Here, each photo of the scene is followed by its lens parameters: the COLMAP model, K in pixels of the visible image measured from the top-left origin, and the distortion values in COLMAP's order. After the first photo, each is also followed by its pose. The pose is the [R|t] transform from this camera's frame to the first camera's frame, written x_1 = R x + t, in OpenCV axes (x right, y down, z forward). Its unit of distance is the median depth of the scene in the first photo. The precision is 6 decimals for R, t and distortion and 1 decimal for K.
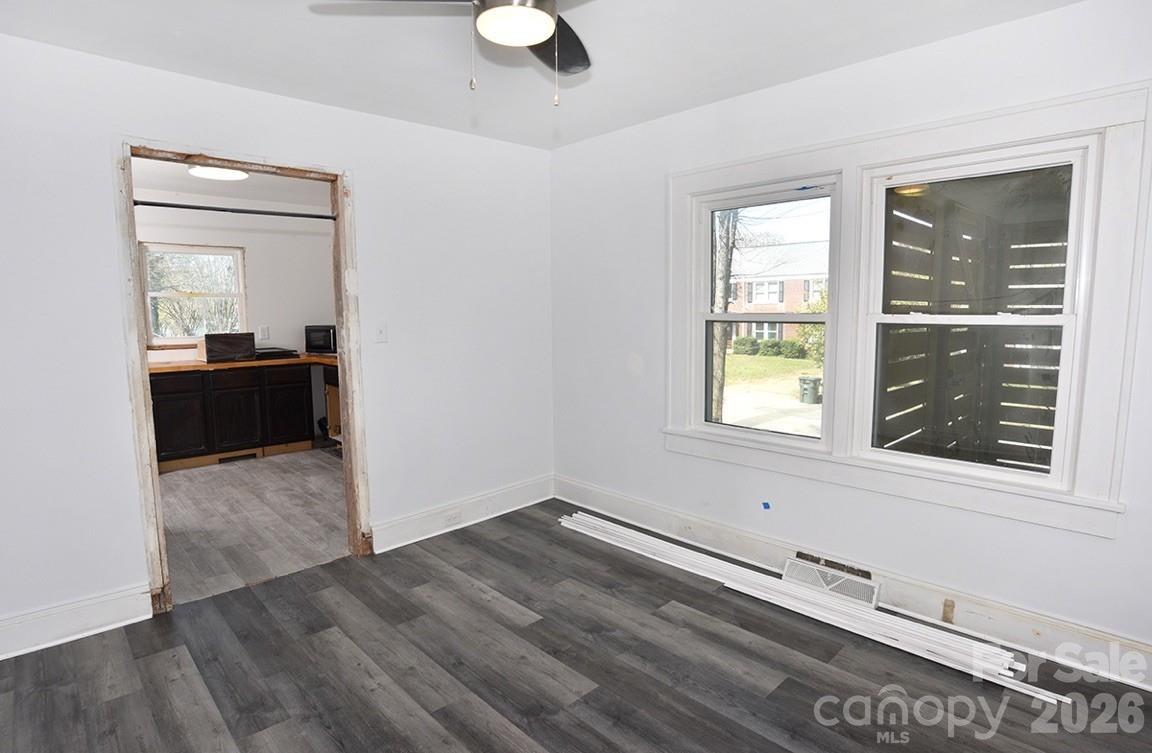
lens RADIAL K [[593.3, 0, 567.9], [0, 593.3, 371.3], [0, 0, 1]] dist [-0.062663, 0.015642]
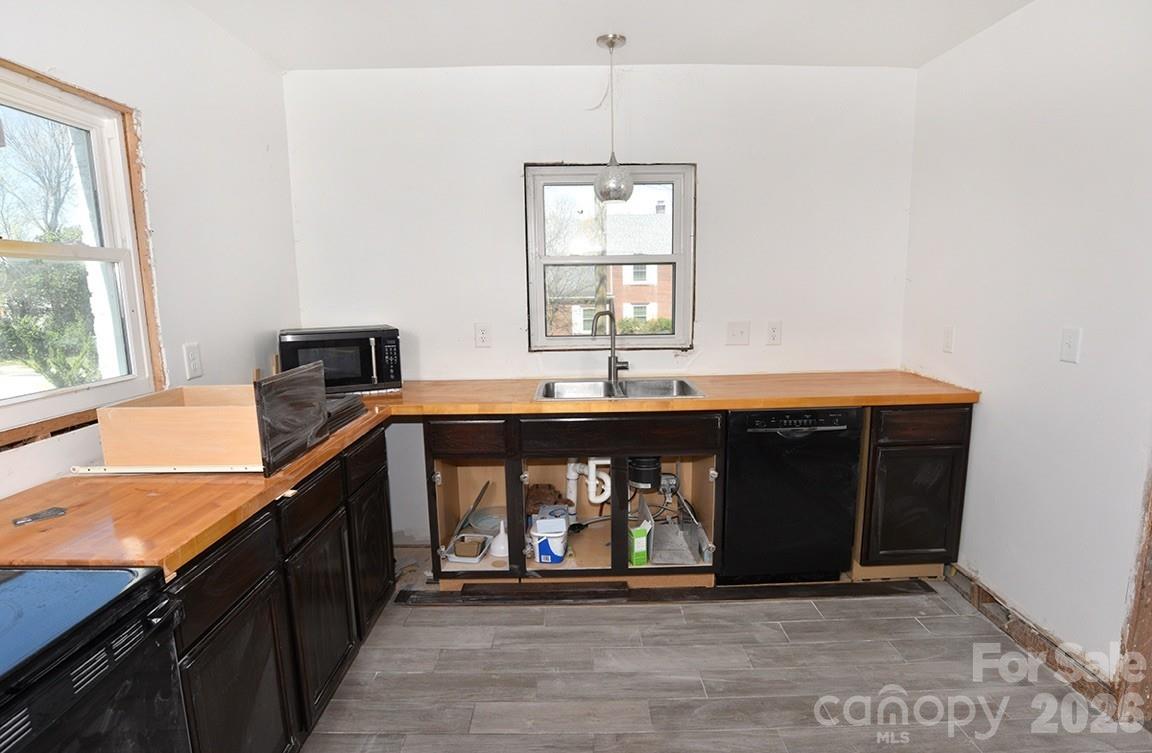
lens RADIAL K [[593.3, 0, 582.4], [0, 593.3, 375.2], [0, 0, 1]] dist [-0.062663, 0.015642]
pose [[0.680579, -0.111740, 0.724104, -0.690444], [0.085847, 0.993656, 0.072649, -0.070475], [-0.727628, 0.012718, 0.685854, 0.639632]]
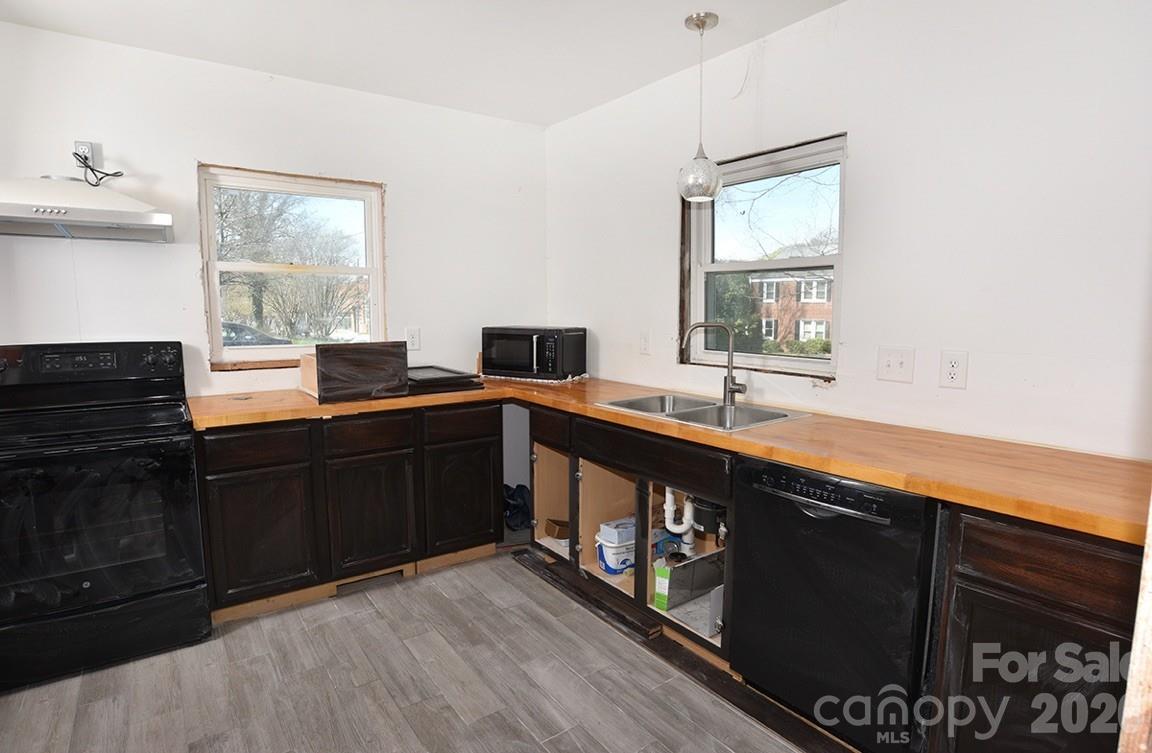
lens RADIAL K [[593.3, 0, 571.8], [0, 593.3, 374.7], [0, 0, 1]] dist [-0.062663, 0.015642]
pose [[0.990866, 0.028641, -0.131776, -0.327596], [-0.027749, 0.999578, 0.008603, -0.046493], [0.131966, -0.004868, 0.991242, 0.508783]]
